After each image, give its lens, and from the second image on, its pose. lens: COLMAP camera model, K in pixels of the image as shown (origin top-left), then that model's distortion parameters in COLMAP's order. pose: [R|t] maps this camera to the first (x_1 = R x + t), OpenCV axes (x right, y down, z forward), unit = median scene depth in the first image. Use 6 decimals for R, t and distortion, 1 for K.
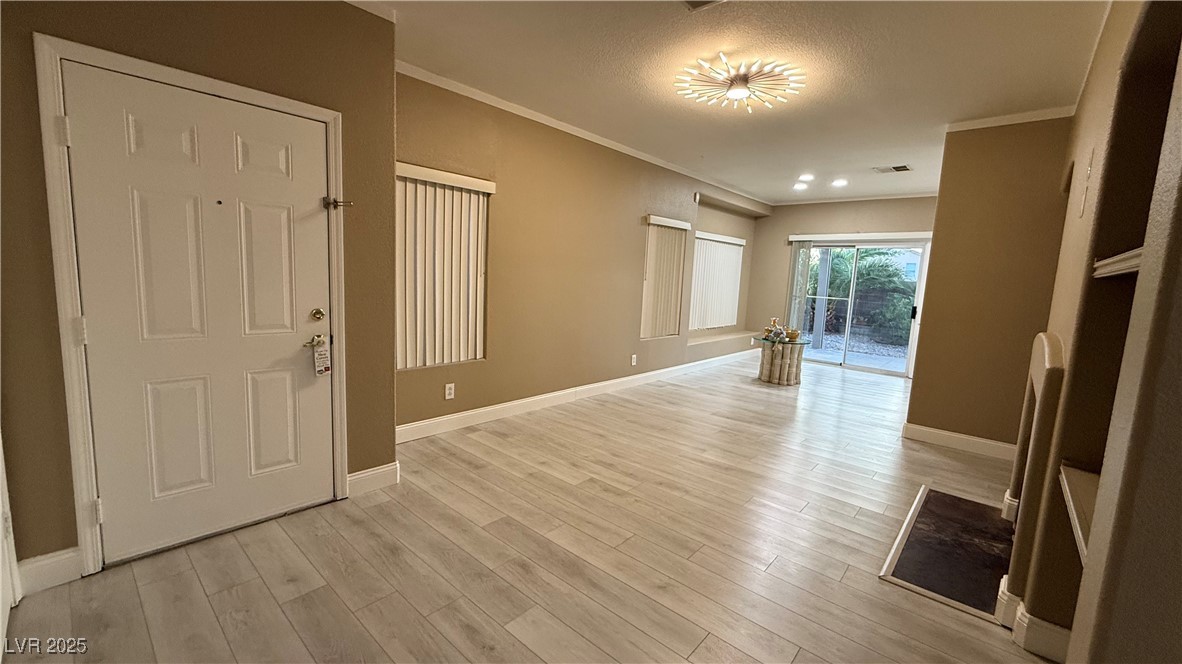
lens RADIAL K [[470.3, 0, 586.7], [0, 470.3, 332.8], [0, 0, 1]] dist [-0.001012, 0.000584]
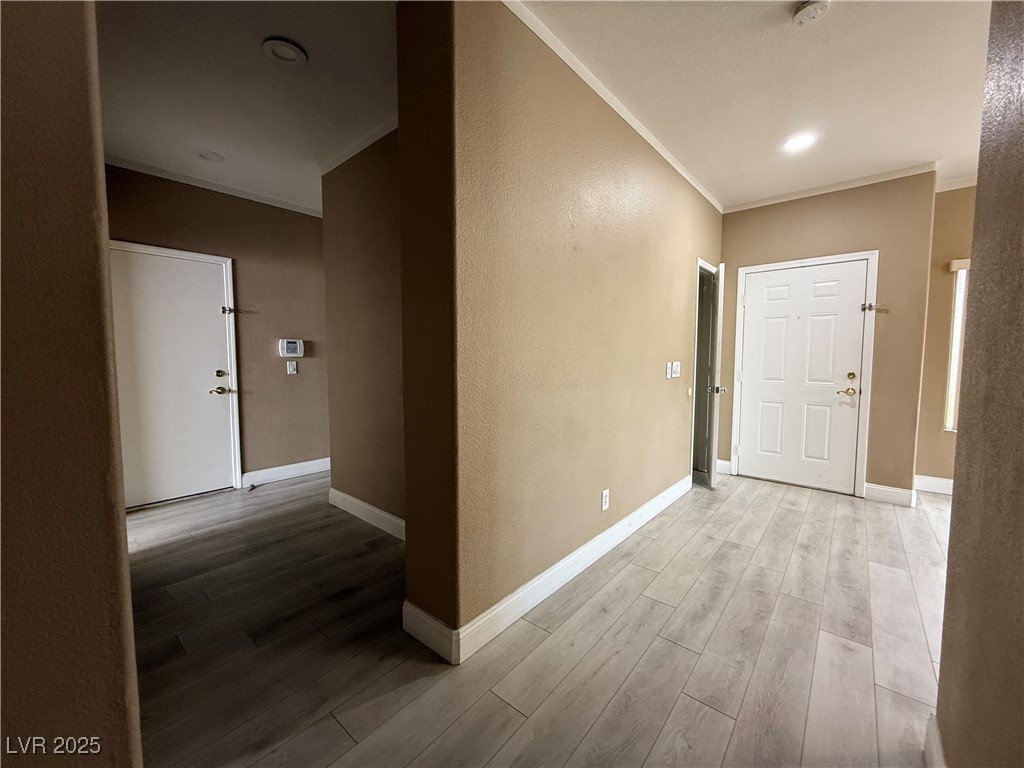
lens RADIAL K [[407.8, 0, 507.5], [0, 407.8, 384.0], [0, 0, 1]] dist [-0.000435, -0.000381]
pose [[0.019873, 0.022570, -0.999548, 0.662342], [-0.119224, 0.992665, 0.020044, 0.083540], [0.992669, 0.118771, 0.022419, -0.181275]]
